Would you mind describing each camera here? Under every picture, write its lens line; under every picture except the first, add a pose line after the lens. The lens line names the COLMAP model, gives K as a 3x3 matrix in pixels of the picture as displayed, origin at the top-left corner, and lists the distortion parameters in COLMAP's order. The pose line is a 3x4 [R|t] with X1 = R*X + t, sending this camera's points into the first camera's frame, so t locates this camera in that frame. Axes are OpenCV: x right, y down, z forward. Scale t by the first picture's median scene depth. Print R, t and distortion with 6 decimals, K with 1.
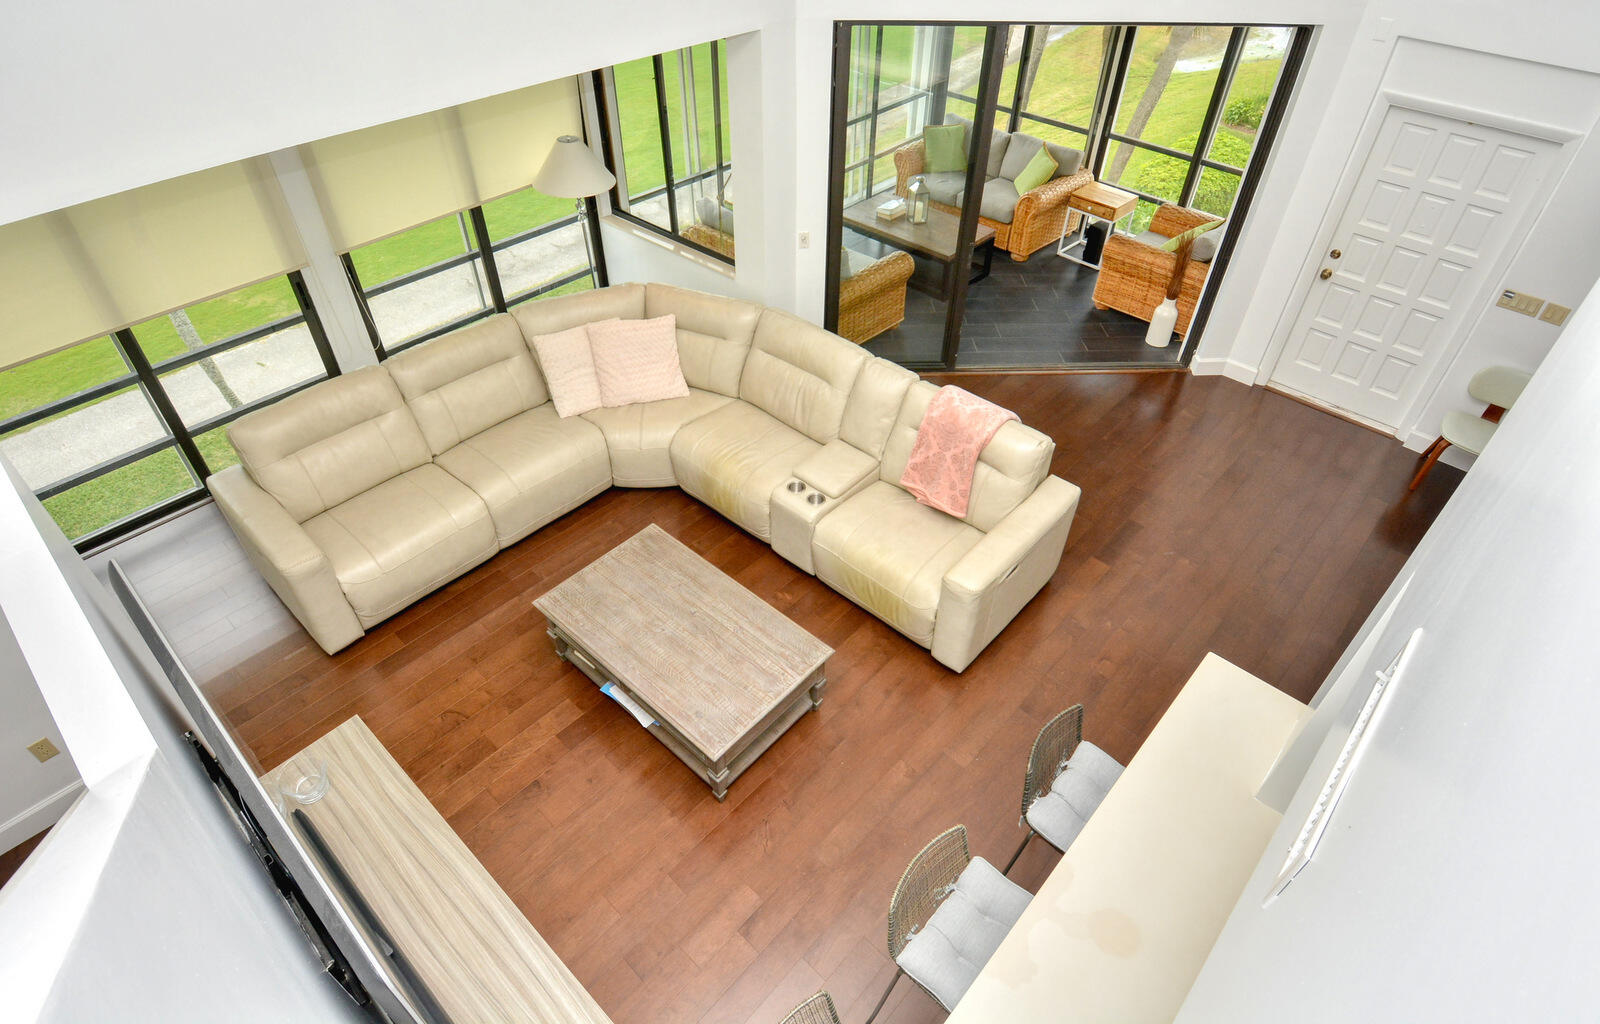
lens RADIAL K [[847.7, 0, 803.0], [0, 847.7, 495.8], [0, 0, 1]] dist [0.004228, -0.010118]
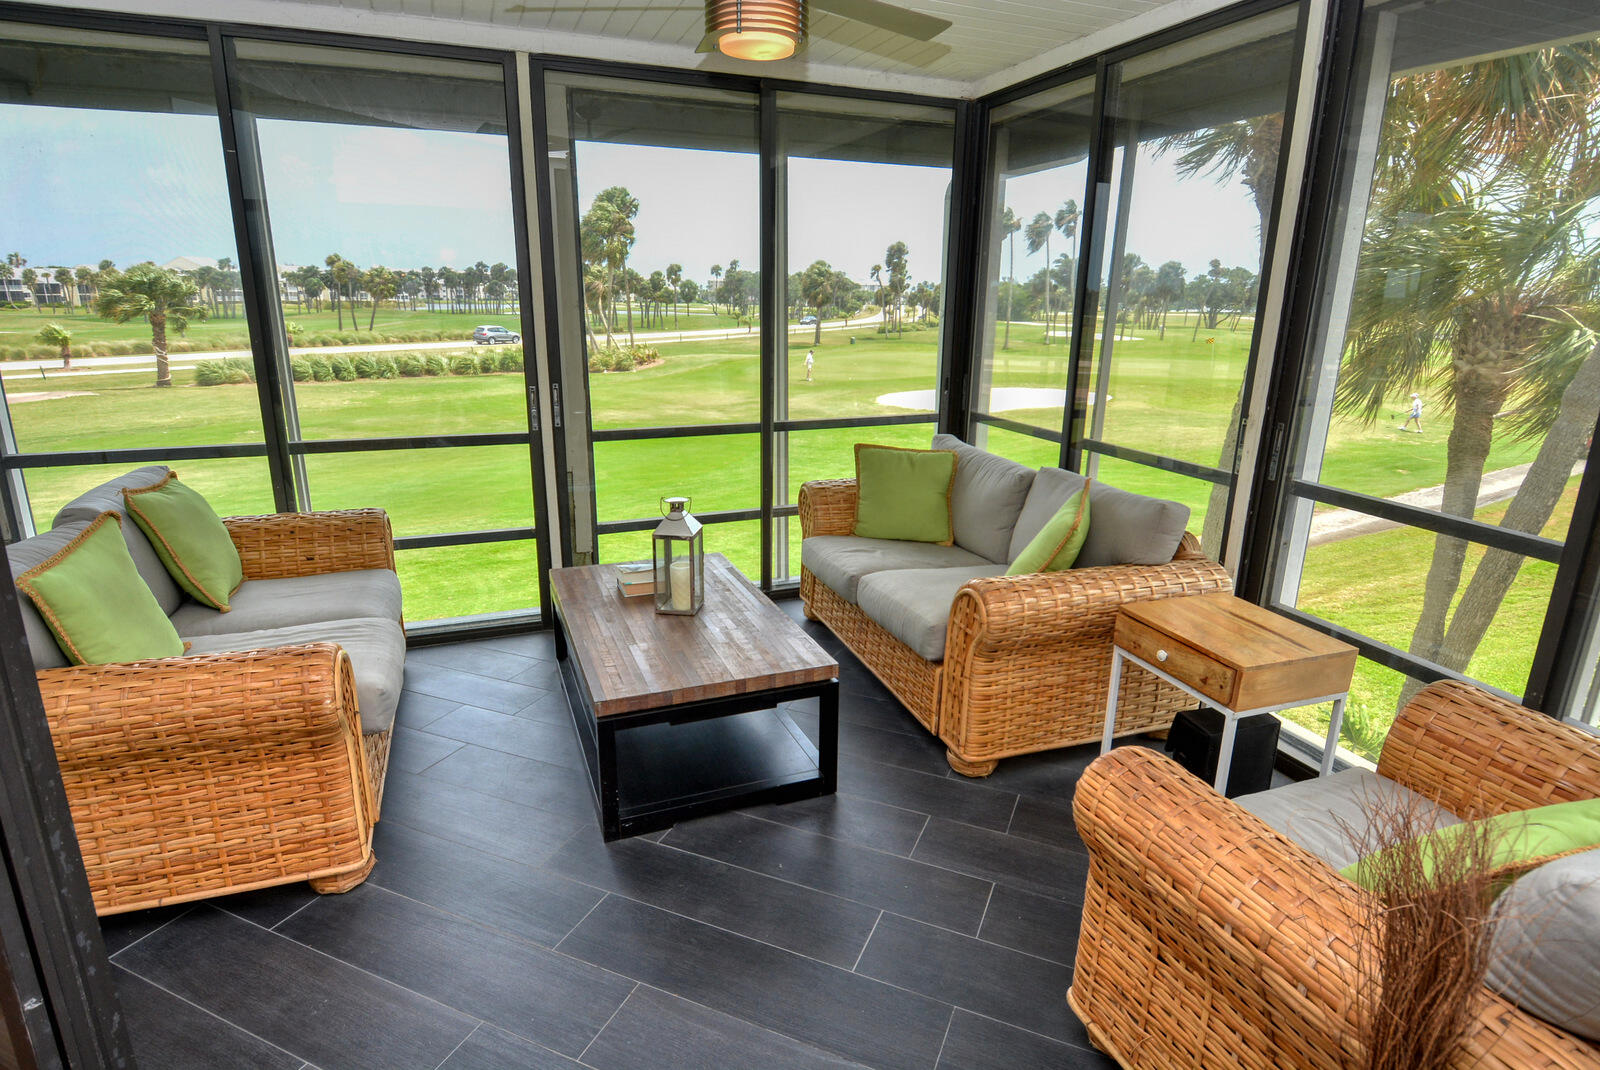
lens RADIAL K [[849.8, 0, 811.8], [0, 849.8, 525.7], [0, 0, 1]] dist [0.018023, -0.027263]
pose [[0.906036, 0.109957, -0.408666, 0.527702], [-0.285042, 0.872323, -0.397245, -0.340687], [0.312809, 0.476405, 0.821699, 1.053556]]
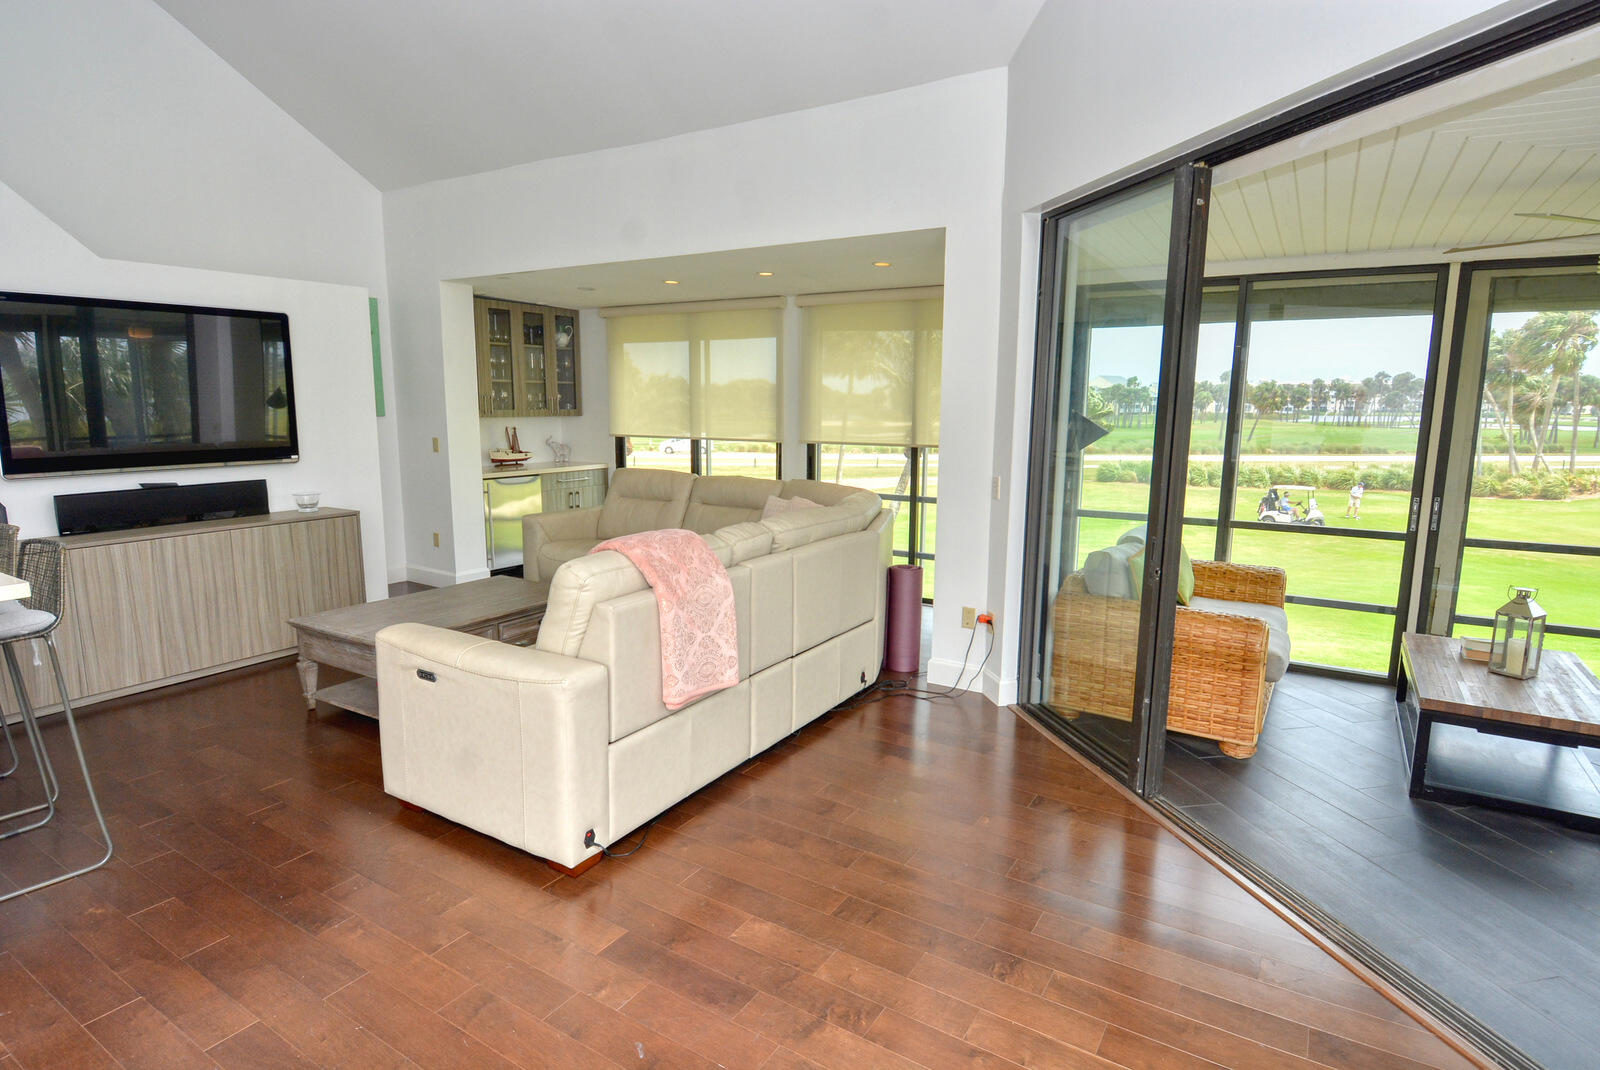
lens RADIAL K [[849.8, 0, 807.2], [0, 849.8, 536.0], [0, 0, 1]] dist [0.018023, -0.027263]
pose [[0.191375, 0.144762, -0.970783, 0.810990], [-0.659833, 0.751195, -0.018059, -0.160434], [0.726634, 0.644011, 0.239278, 0.815902]]
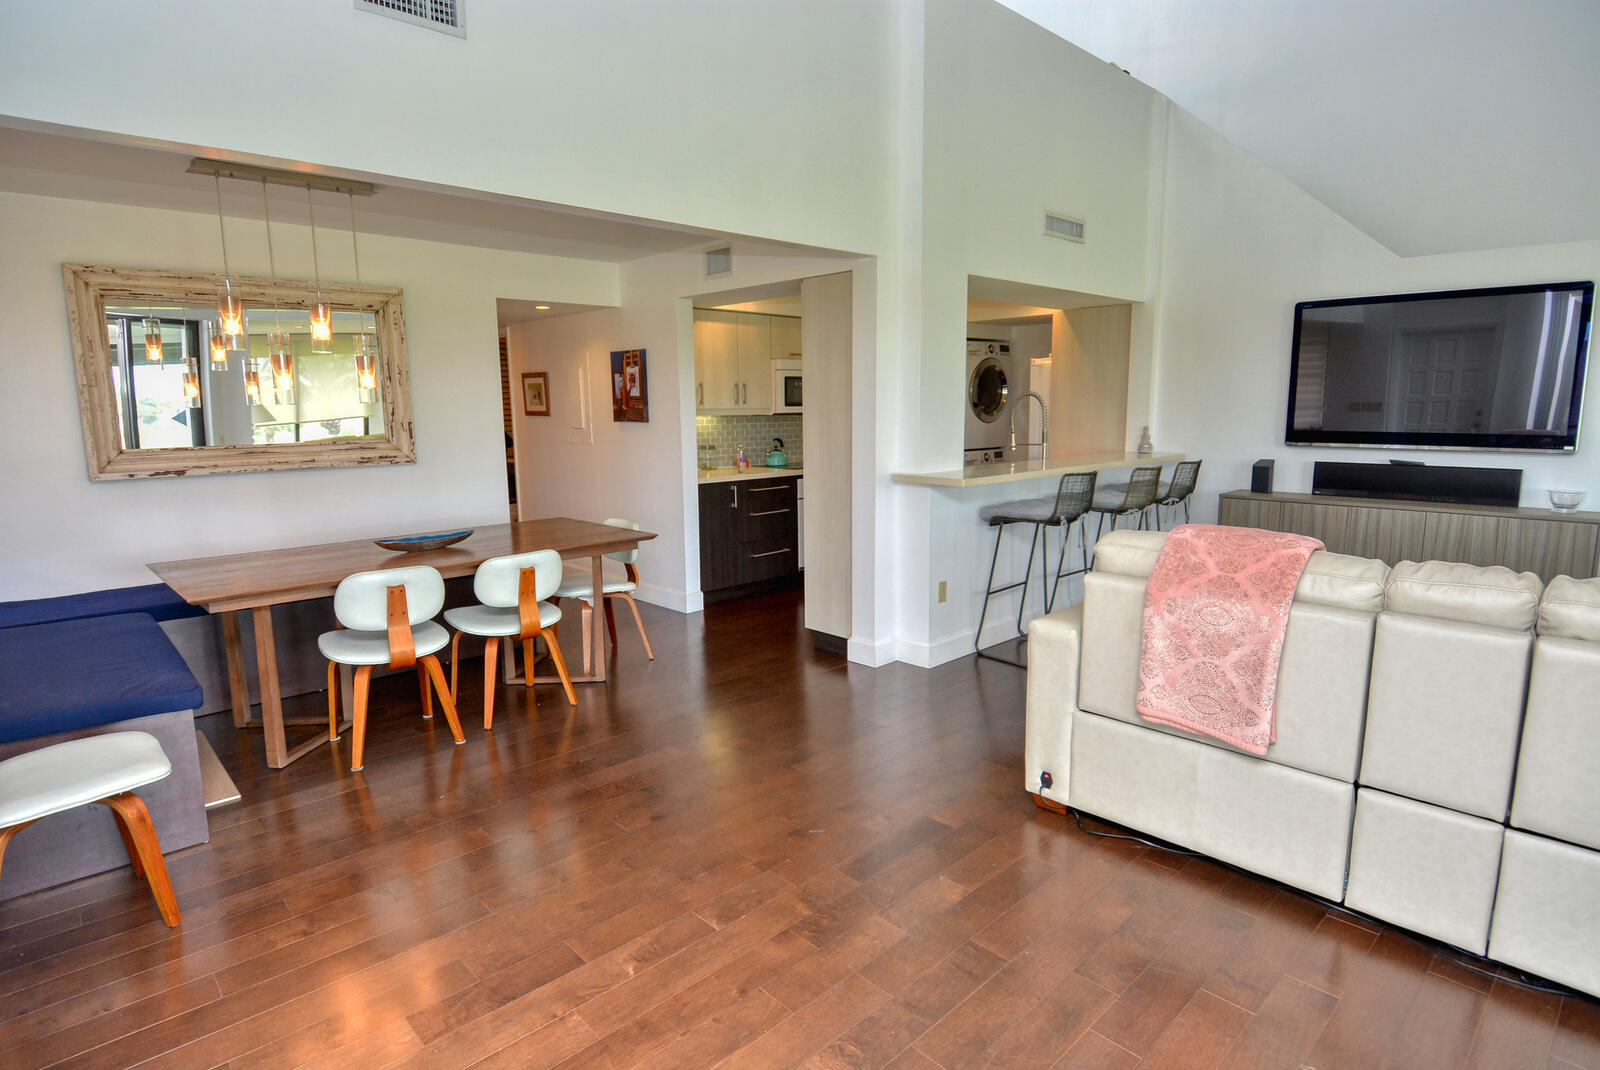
lens RADIAL K [[849.8, 0, 796.6], [0, 849.8, 525.3], [0, 0, 1]] dist [0.018023, -0.027263]
pose [[-0.997573, -0.015719, 0.067825, 0.409634], [0.042251, 0.637613, 0.769197, -0.510721], [-0.055337, 0.770196, -0.635402, 1.226432]]
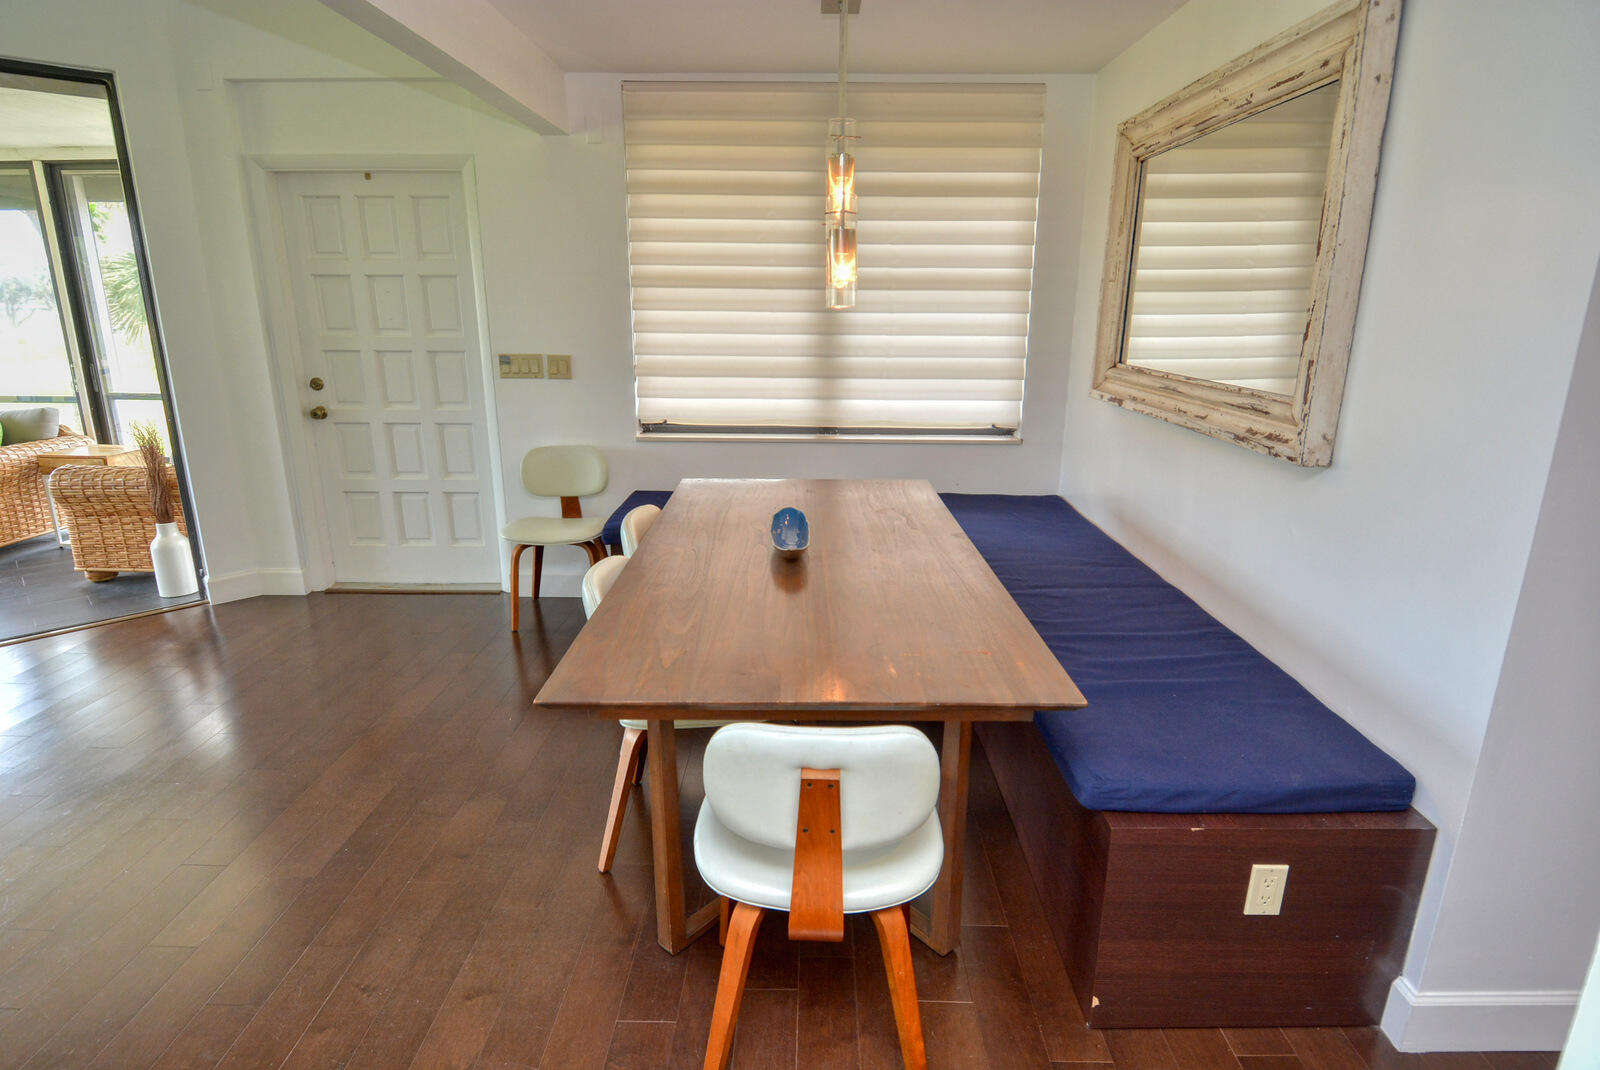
lens RADIAL K [[849.8, 0, 791.5], [0, 849.8, 538.8], [0, 0, 1]] dist [0.018023, -0.027263]
pose [[0.751565, -0.195210, 0.630114, 0.511319], [0.449464, 0.850706, -0.272546, 0.245559], [-0.482838, 0.488050, 0.727101, 0.380781]]
